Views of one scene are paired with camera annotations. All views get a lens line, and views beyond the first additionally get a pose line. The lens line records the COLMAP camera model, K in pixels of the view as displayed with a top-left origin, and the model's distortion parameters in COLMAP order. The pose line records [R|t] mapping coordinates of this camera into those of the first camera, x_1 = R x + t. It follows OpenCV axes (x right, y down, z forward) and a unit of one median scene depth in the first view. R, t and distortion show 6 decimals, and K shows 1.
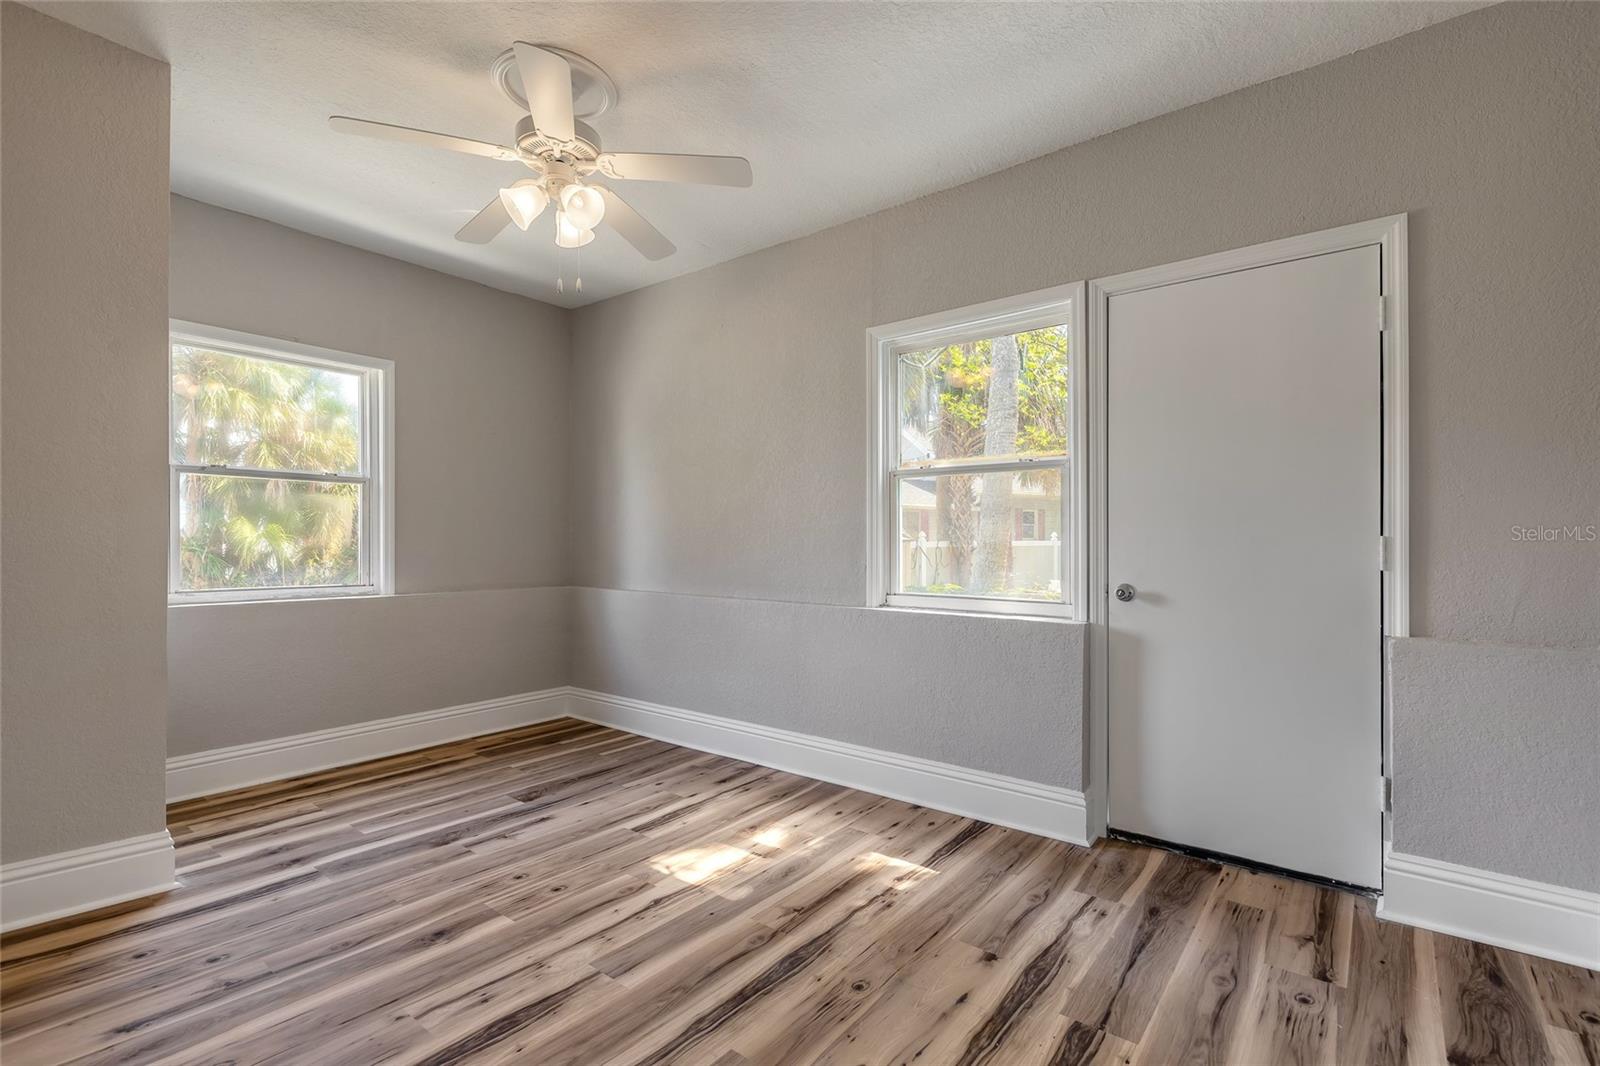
lens RADIAL K [[732.0, 0, 796.5], [0, 732.0, 537.9], [0, 0, 1]] dist [0.002389, 0.000343]
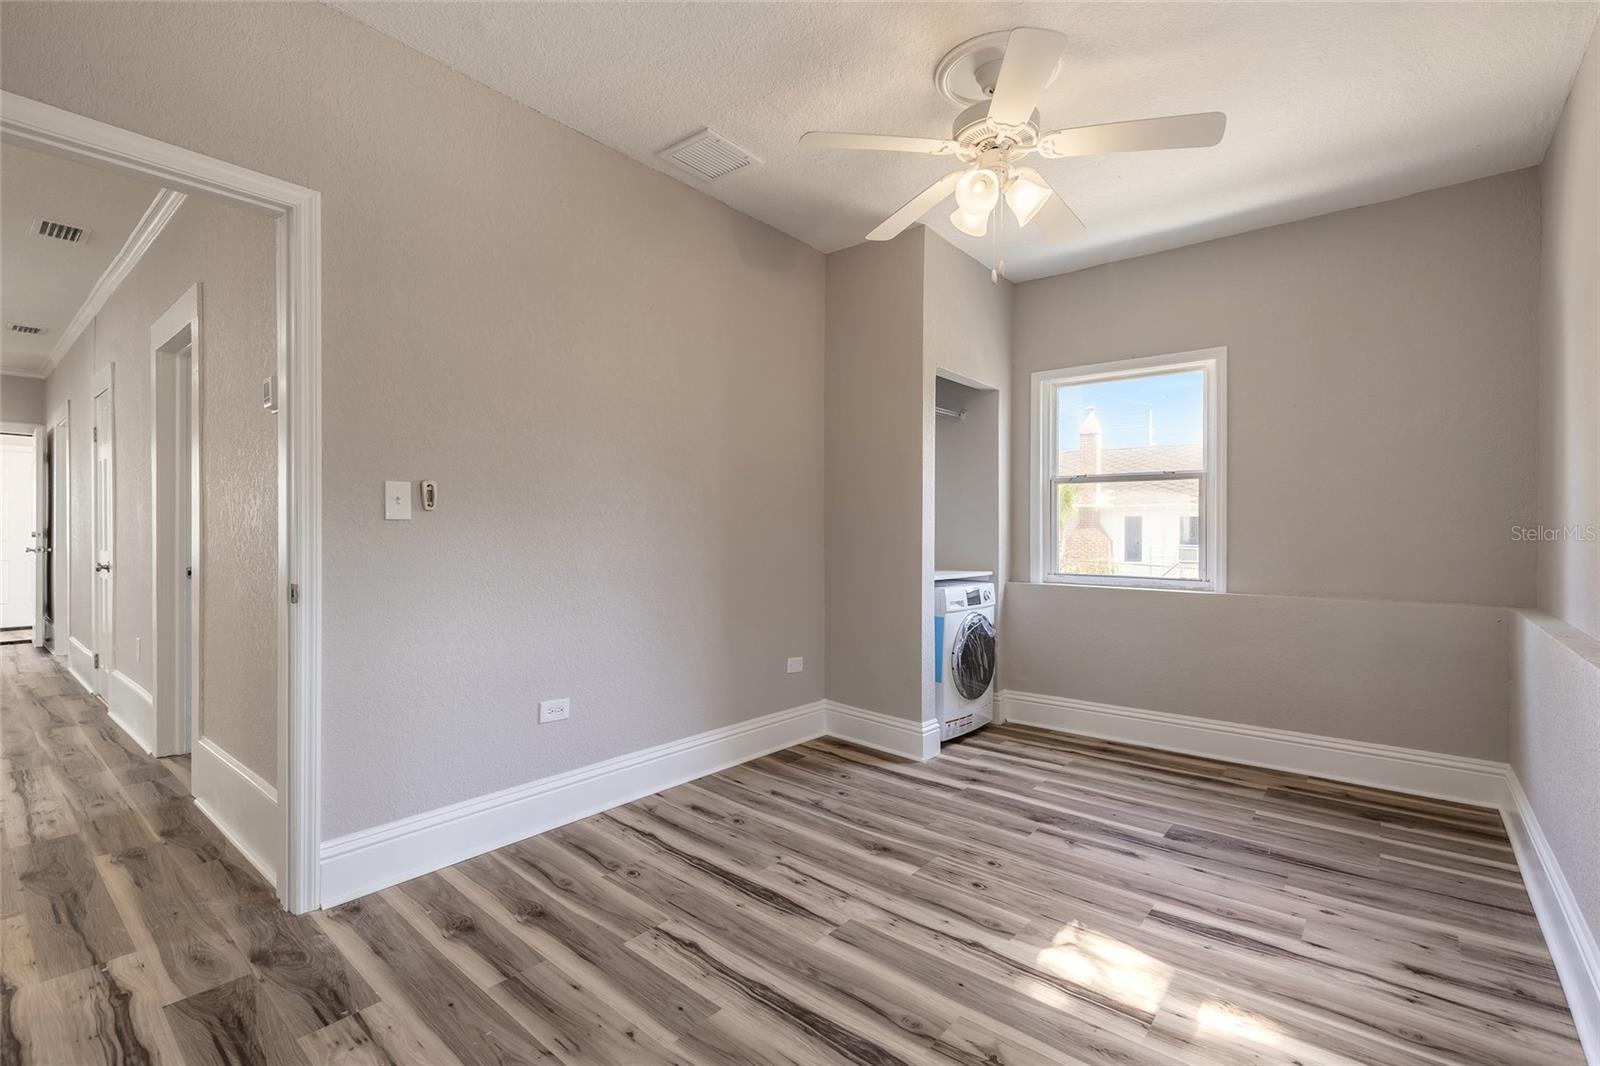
lens RADIAL K [[720.1, 0, 794.4], [0, 720.1, 536.9], [0, 0, 1]] dist [0.002468, 0.000652]
pose [[-0.028880, 0.007536, -0.999554, 0.531196], [0.002299, 0.999969, 0.007473, -0.003636], [0.999580, -0.002082, -0.028897, 0.625196]]
